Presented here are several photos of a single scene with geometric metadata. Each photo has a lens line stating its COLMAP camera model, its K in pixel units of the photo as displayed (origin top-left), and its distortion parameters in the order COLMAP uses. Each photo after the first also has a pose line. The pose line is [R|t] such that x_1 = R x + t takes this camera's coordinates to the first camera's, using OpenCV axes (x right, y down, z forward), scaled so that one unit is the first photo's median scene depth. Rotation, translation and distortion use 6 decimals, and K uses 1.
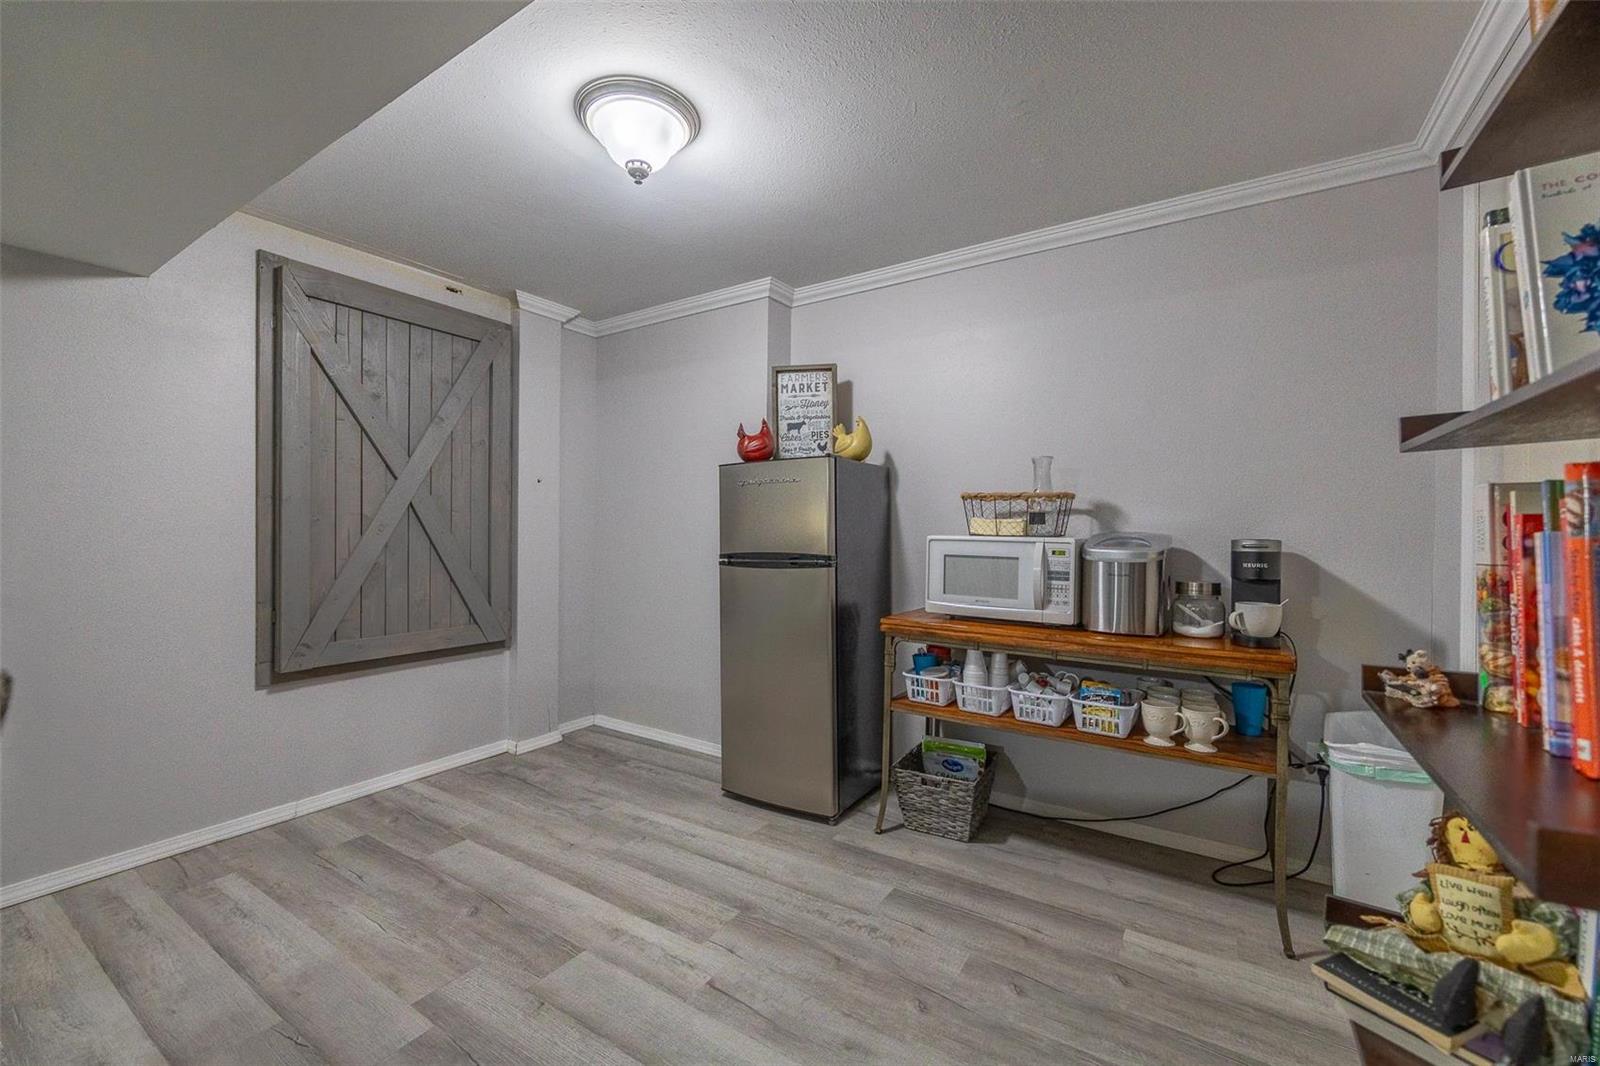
lens RADIAL K [[649.9, 0, 800.4], [0, 649.9, 522.3], [0, 0, 1]] dist [0.001184, 0.000015]
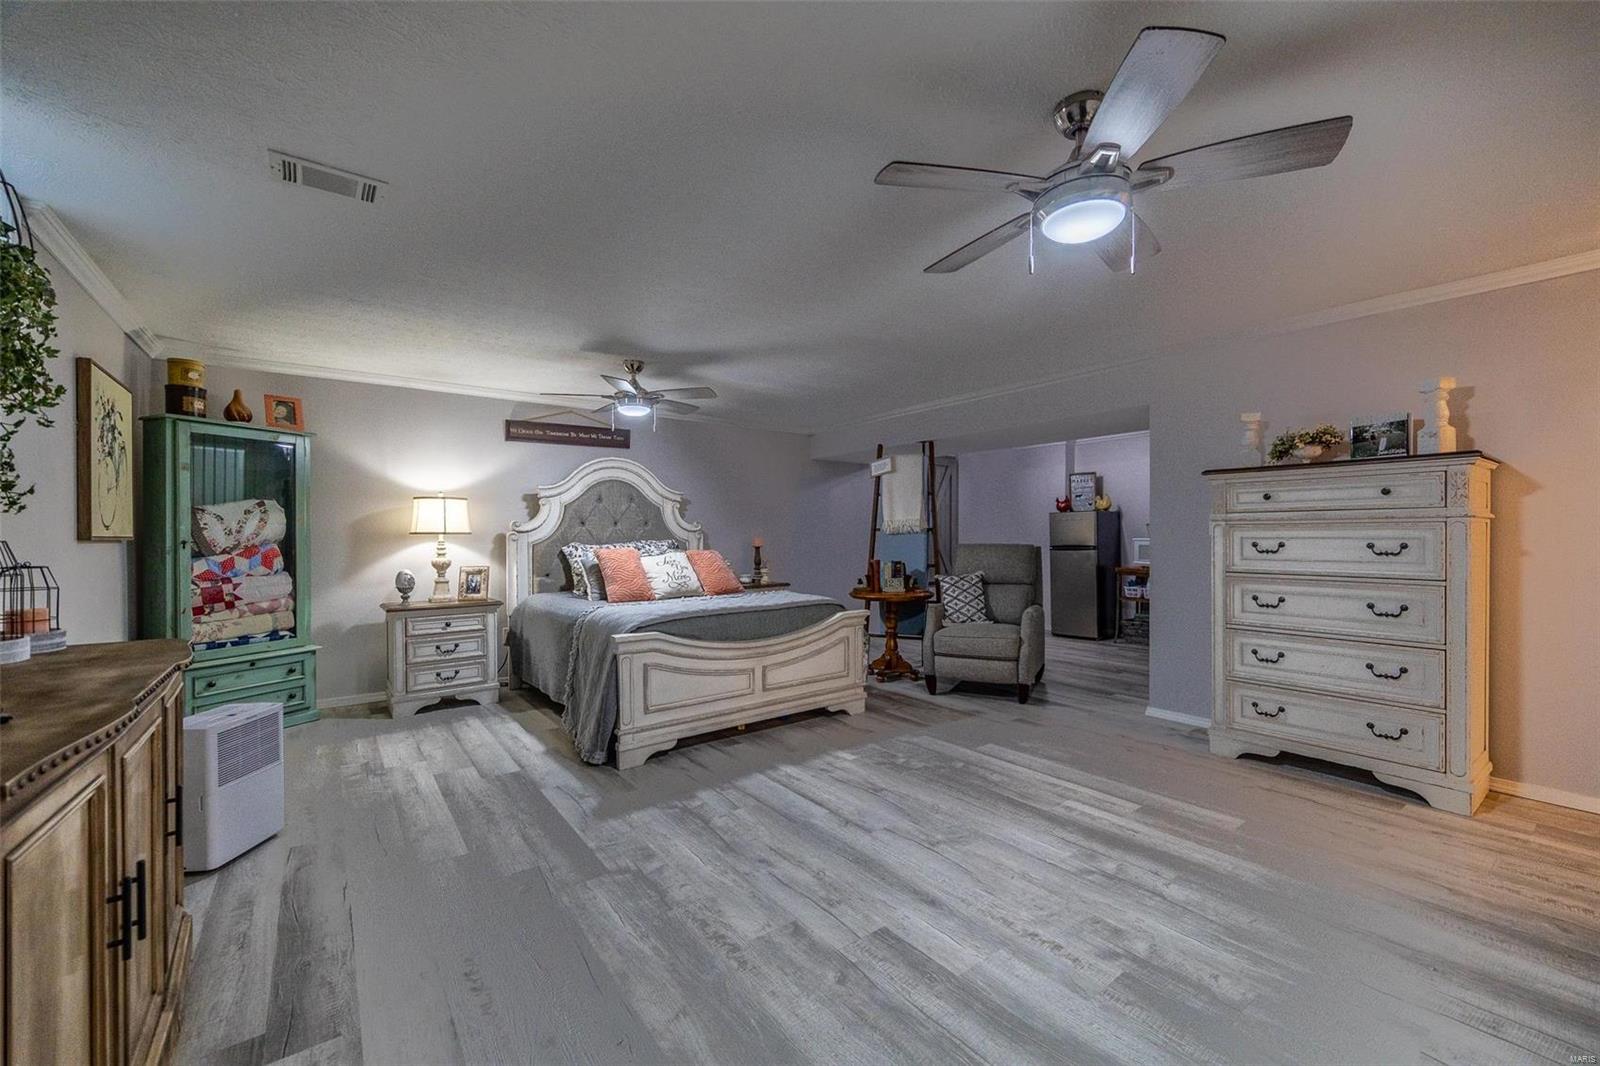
lens RADIAL K [[649.9, 0, 800.1], [0, 649.9, 537.4], [0, 0, 1]] dist [0.001184, 0.000015]
pose [[0.937416, -0.014140, -0.347924, -0.151985], [0.010748, 0.999874, -0.011677, 0.032671], [0.348045, 0.007207, 0.937450, -1.831765]]
